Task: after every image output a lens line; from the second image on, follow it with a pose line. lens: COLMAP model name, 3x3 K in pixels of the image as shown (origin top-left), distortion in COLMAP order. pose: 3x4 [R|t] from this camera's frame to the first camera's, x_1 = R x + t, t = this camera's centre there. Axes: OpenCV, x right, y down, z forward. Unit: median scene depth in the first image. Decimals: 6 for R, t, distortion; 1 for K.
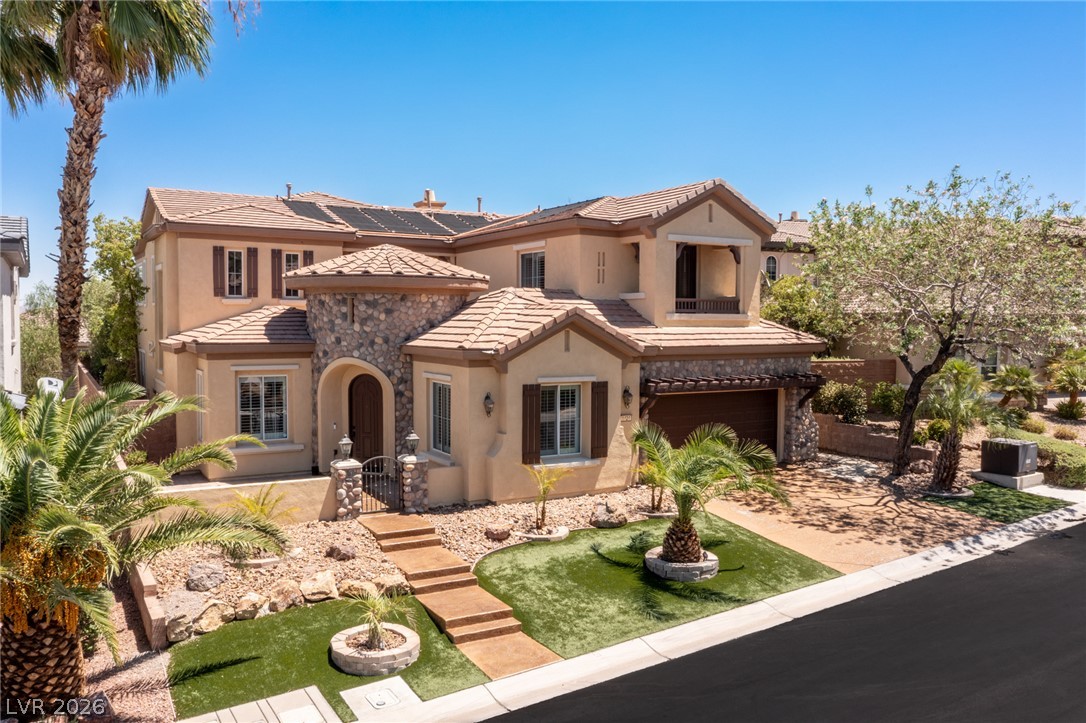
lens RADIAL K [[850.2, 0, 543.0], [0, 850.2, 361.5], [0, 0, 1]] dist [-0.034402, 0.002188]
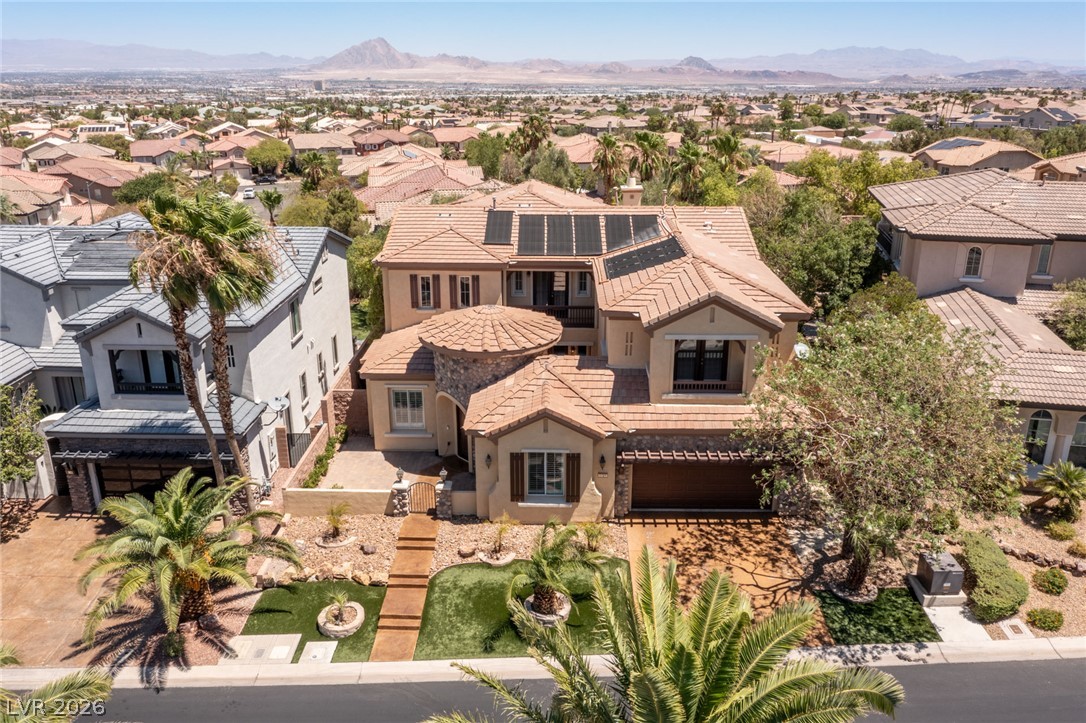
lens RADIAL K [[854.5, 0, 543.0], [0, 854.5, 361.5], [0, 0, 1]] dist [-0.017176, -0.000987]
pose [[0.847162, 0.168887, -0.503780, 0.711747], [-0.020867, 0.957984, 0.286063, -0.525015], [0.530925, -0.231829, 0.815091, -0.133008]]
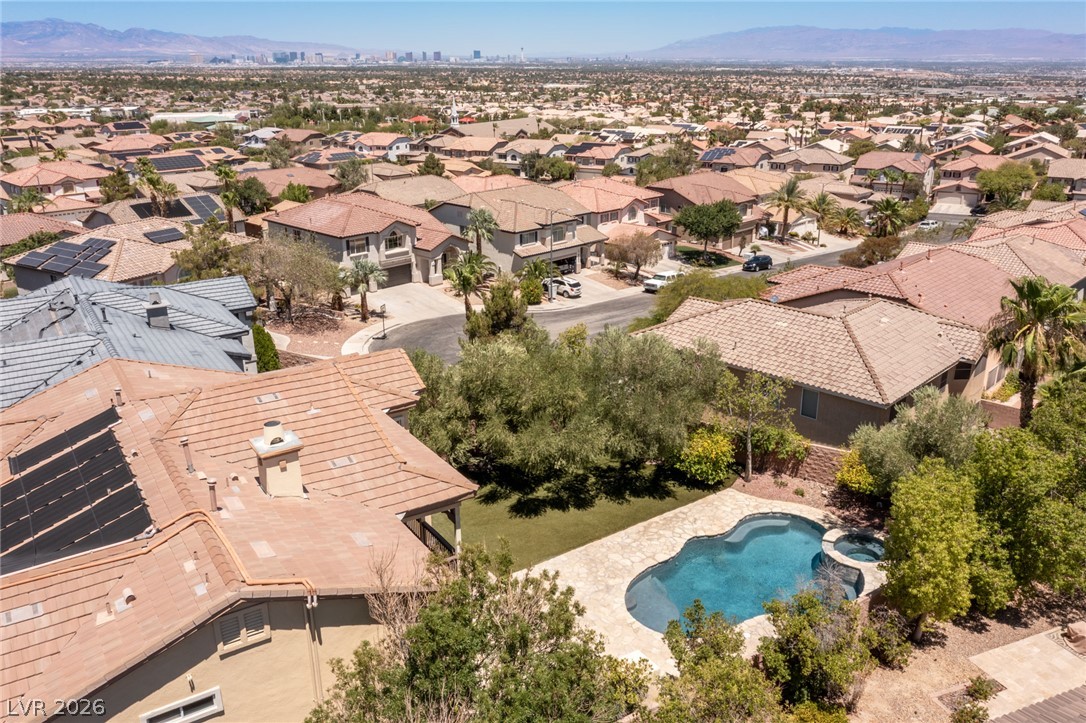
lens RADIAL K [[854.5, 0, 543.0], [0, 854.5, 361.5], [0, 0, 1]] dist [-0.017176, -0.000987]
pose [[0.029334, 0.326343, -0.944796, 0.727210], [-0.034369, 0.944973, 0.325337, -0.786636], [0.998979, 0.022928, 0.038936, 2.107524]]
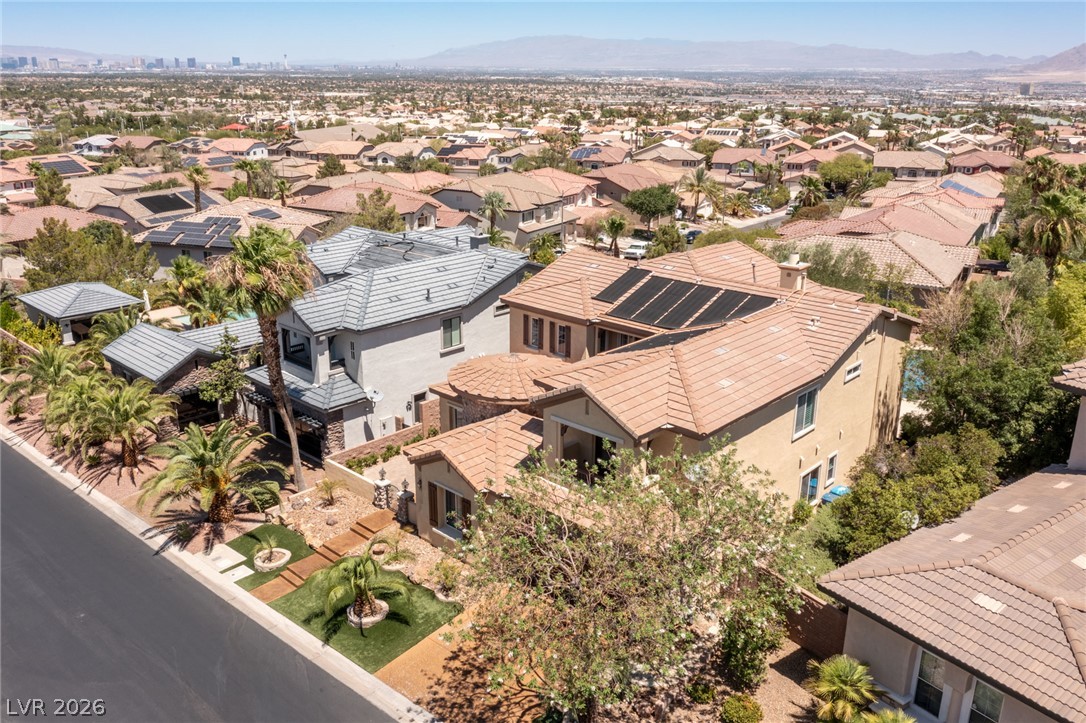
lens RADIAL K [[896.0, 0, 515.0], [0, 896.0, 355.8], [0, 0, 1]] dist [-0.019751, 0.009700]
pose [[0.250597, 0.290301, -0.923540, 1.507881], [-0.039450, 0.956250, 0.289878, -0.695821], [0.967287, -0.036209, 0.251086, 0.698824]]
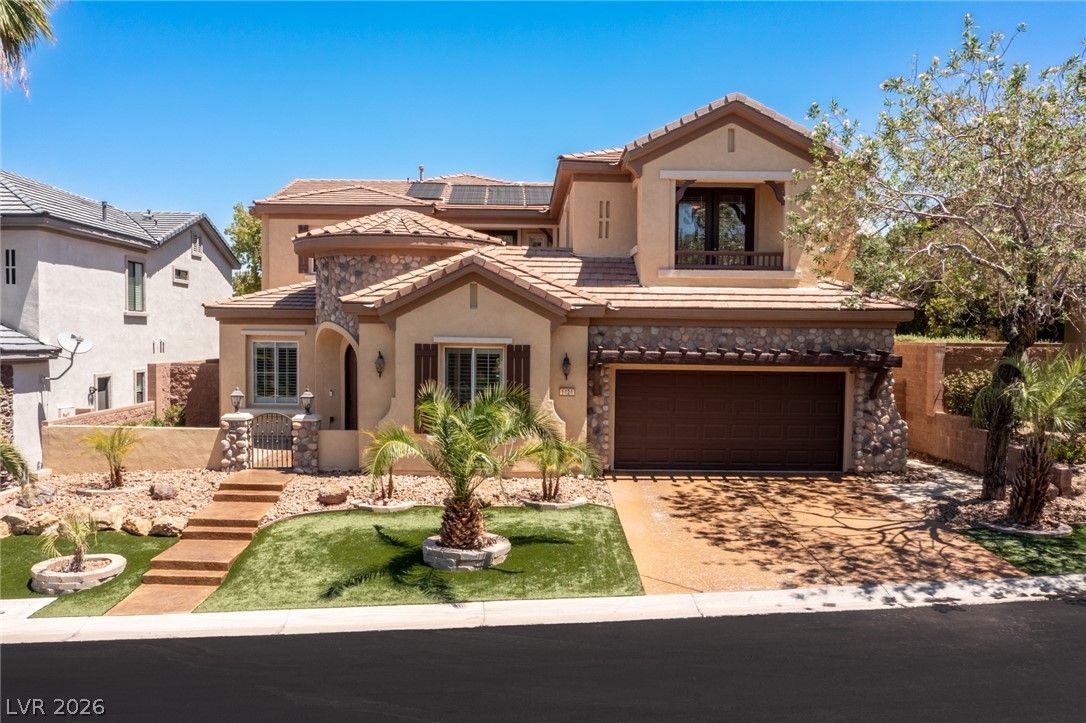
lens RADIAL K [[900.9, 0, 515.7], [0, 900.9, 382.0], [0, 0, 1]] dist [-0.030838, 0.004051]
pose [[0.856078, 0.030156, -0.515966, 0.536359], [-0.032418, 0.999464, 0.004628, 0.057167], [0.515829, 0.012765, 0.856596, 0.229707]]
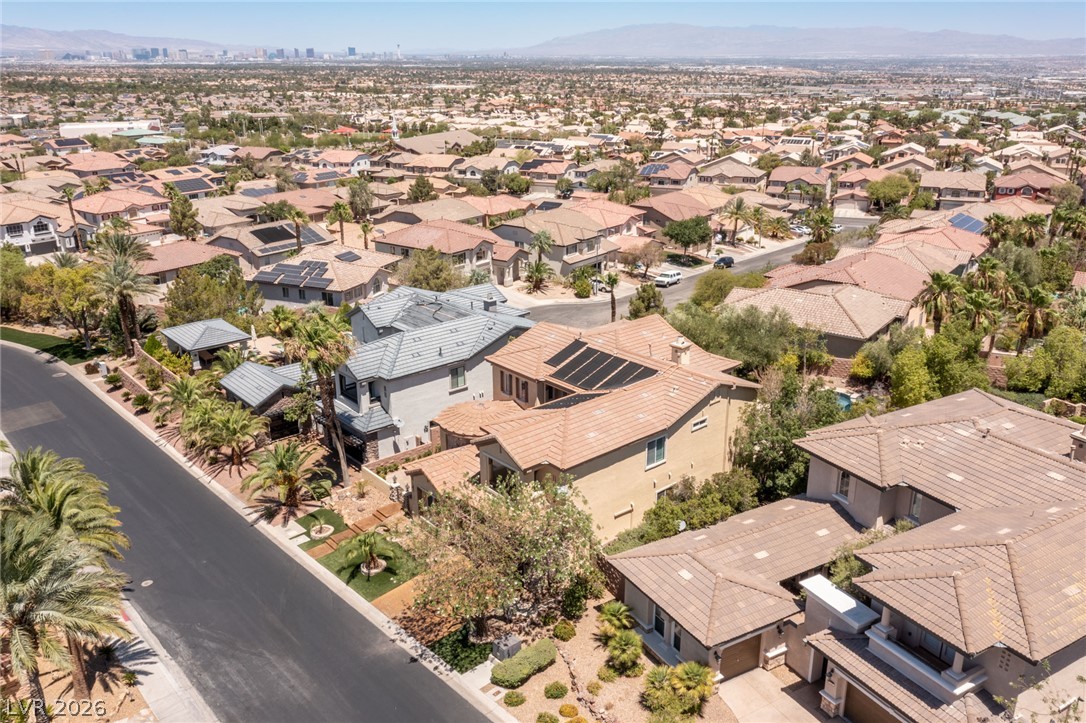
lens RADIAL K [[871.3, 0, 543.0], [0, 871.3, 361.5], [0, 0, 1]] dist [-0.005358, 0.003349]
pose [[0.166865, 0.320814, -0.932328, 2.342571], [-0.035800, 0.946933, 0.319432, -1.172081], [0.985330, -0.019925, 0.169495, 0.892520]]
